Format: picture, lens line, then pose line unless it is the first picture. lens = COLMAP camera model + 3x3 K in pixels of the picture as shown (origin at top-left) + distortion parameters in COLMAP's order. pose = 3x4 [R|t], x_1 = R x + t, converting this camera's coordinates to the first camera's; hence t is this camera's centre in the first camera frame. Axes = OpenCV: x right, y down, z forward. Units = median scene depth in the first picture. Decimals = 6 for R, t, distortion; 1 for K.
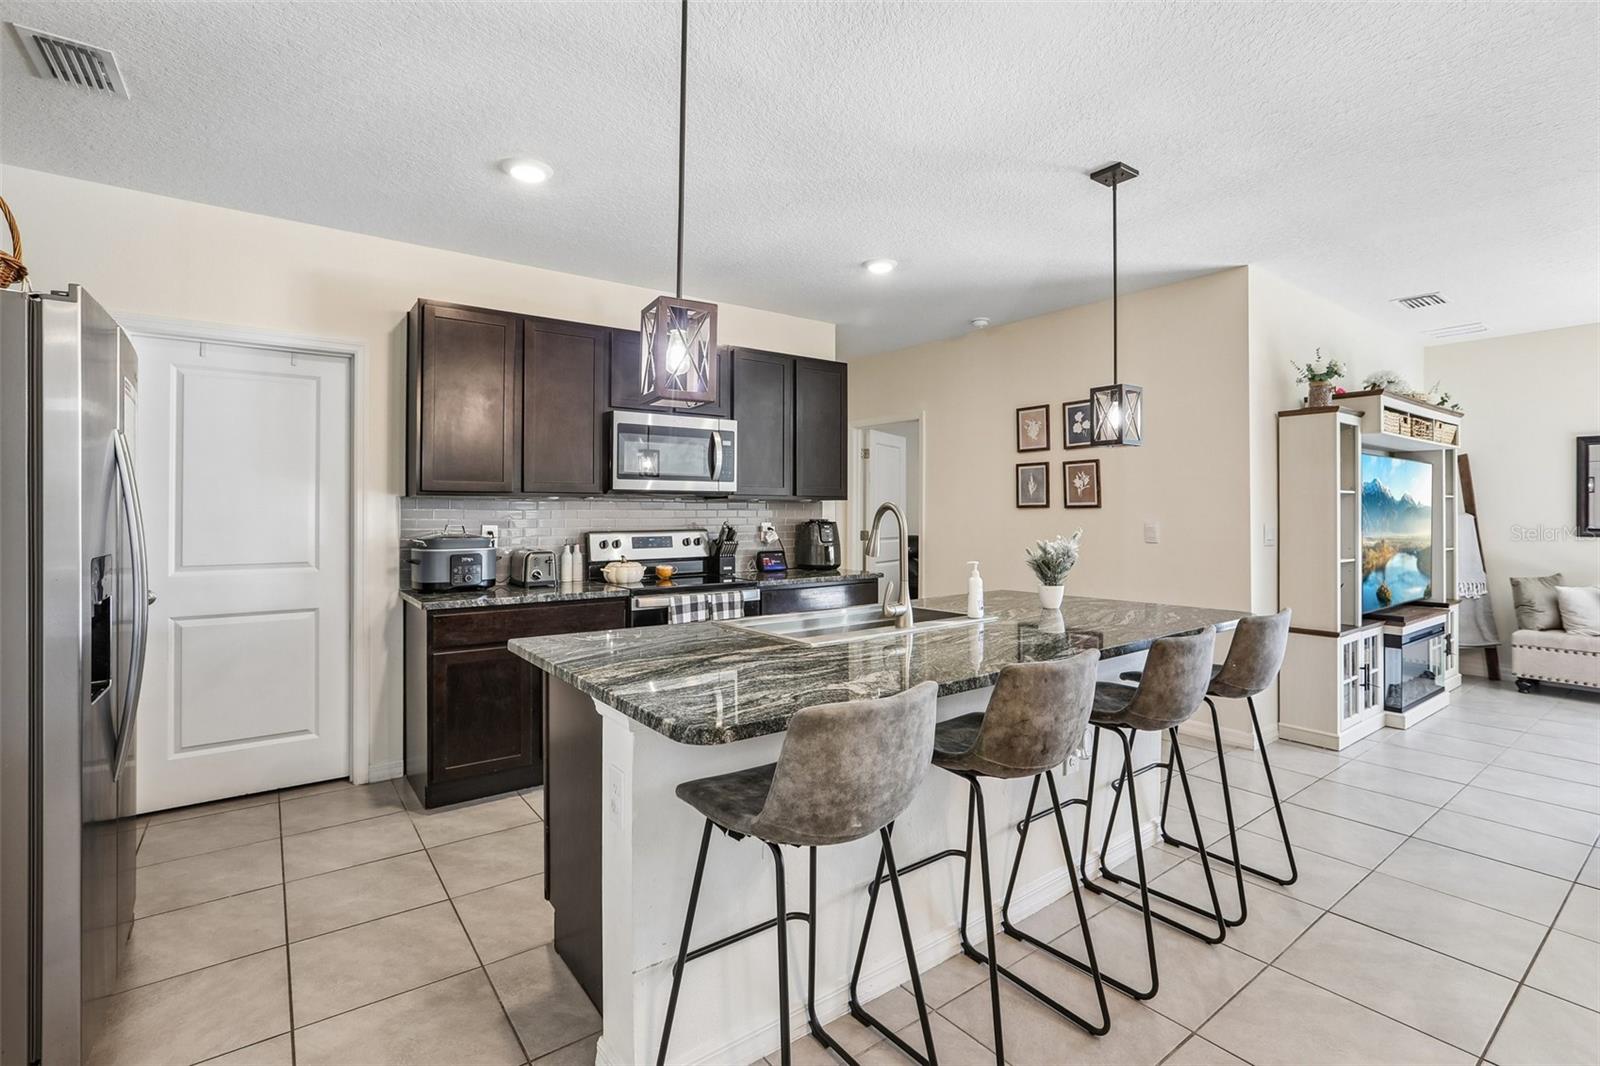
lens RADIAL K [[725.3, 0, 802.0], [0, 725.3, 503.5], [0, 0, 1]] dist [-0.037026, 0.016579]
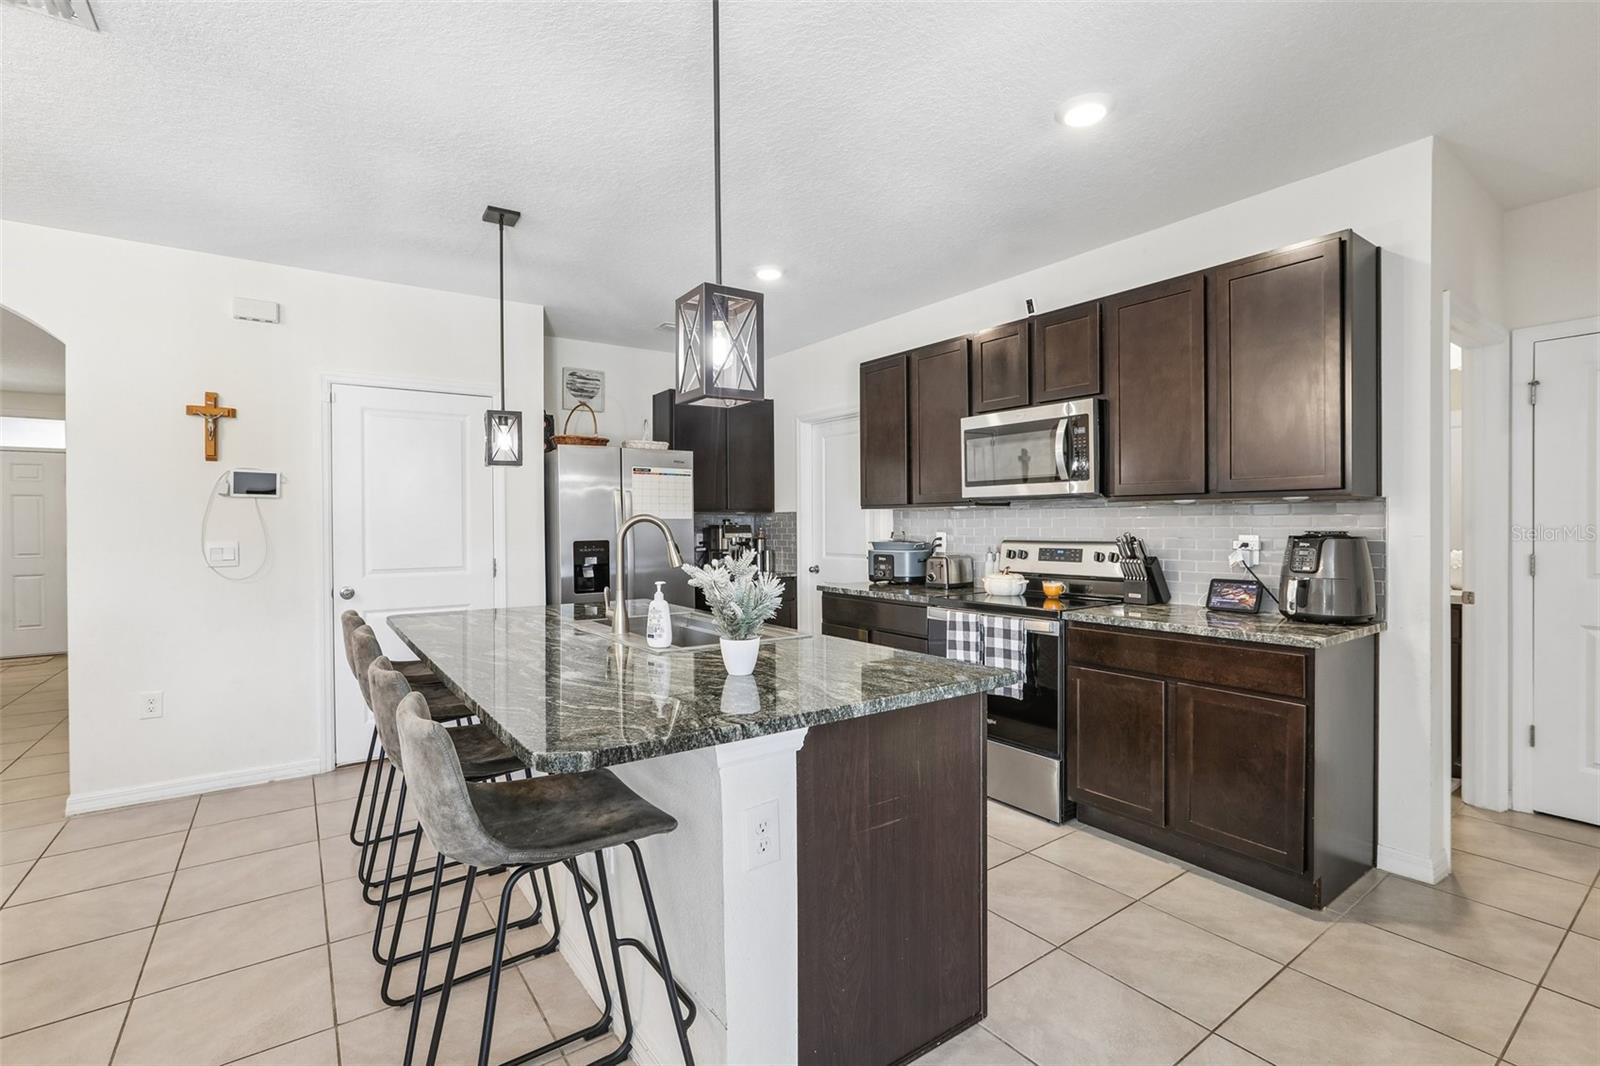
lens RADIAL K [[725.3, 0, 799.6], [0, 725.3, 527.9], [0, 0, 1]] dist [-0.037026, 0.016579]
pose [[-0.016358, 0.008692, -0.999828, 0.660323], [0.020479, 0.999755, 0.008356, 0.008018], [0.999656, -0.020338, -0.016532, 0.710302]]
